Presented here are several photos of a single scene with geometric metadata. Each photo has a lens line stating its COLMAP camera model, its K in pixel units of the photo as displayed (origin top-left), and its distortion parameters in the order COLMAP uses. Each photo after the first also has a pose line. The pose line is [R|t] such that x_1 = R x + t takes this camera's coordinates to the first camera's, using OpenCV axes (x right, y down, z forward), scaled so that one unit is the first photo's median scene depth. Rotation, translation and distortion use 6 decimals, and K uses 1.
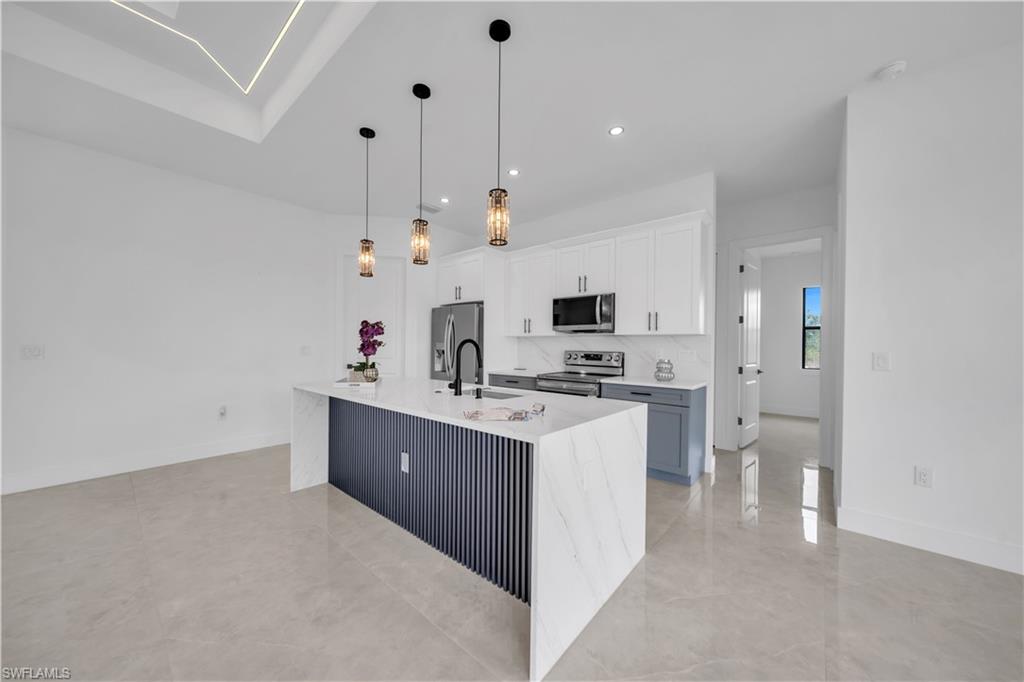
lens RADIAL K [[356.3, 0, 514.3], [0, 356.3, 348.3], [0, 0, 1]] dist [0.001165, -0.000172]
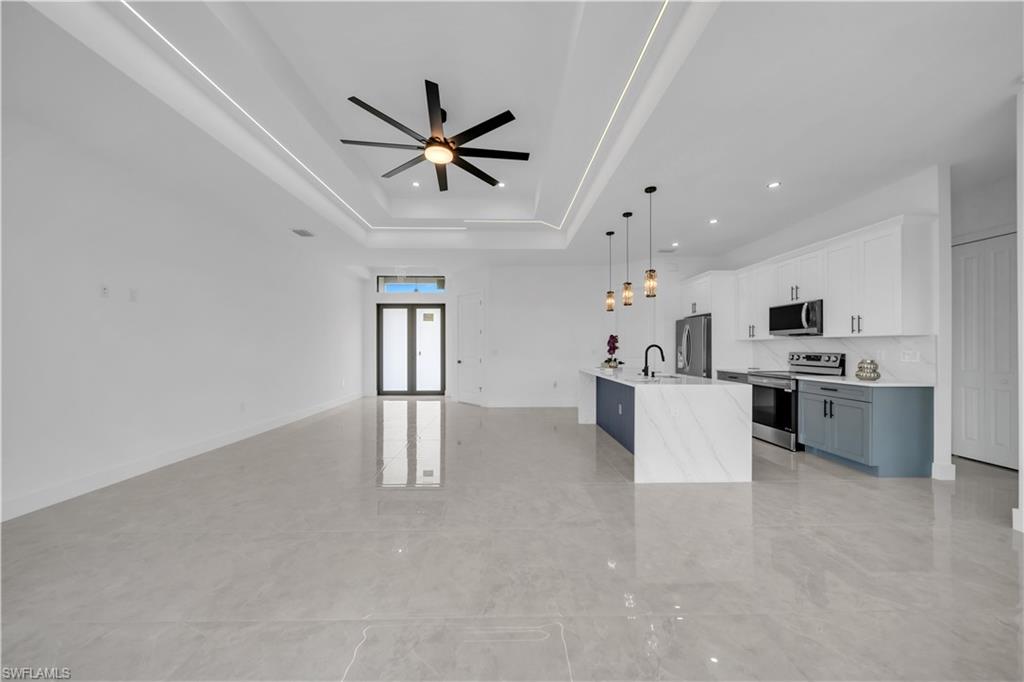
lens RADIAL K [[356.3, 0, 511.1], [0, 356.3, 346.1], [0, 0, 1]] dist [0.001165, -0.000172]
pose [[0.662476, -0.013211, -0.748967, 0.463071], [0.000764, 0.999856, -0.016961, 0.006845], [0.749083, 0.010664, 0.662391, -0.446166]]
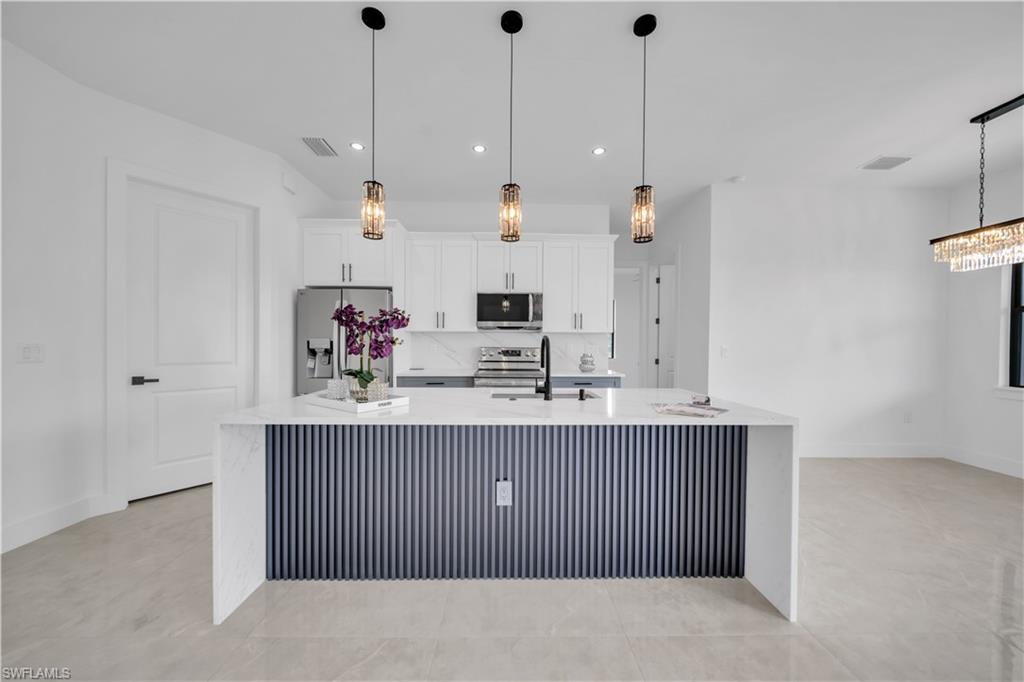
lens RADIAL K [[356.3, 0, 512.4], [0, 356.3, 345.9], [0, 0, 1]] dist [0.001165, -0.000172]
pose [[0.747946, -0.010357, 0.663679, -0.497179], [0.005648, 0.999941, 0.009239, -0.005971], [-0.663736, -0.003162, 0.747961, 0.251368]]
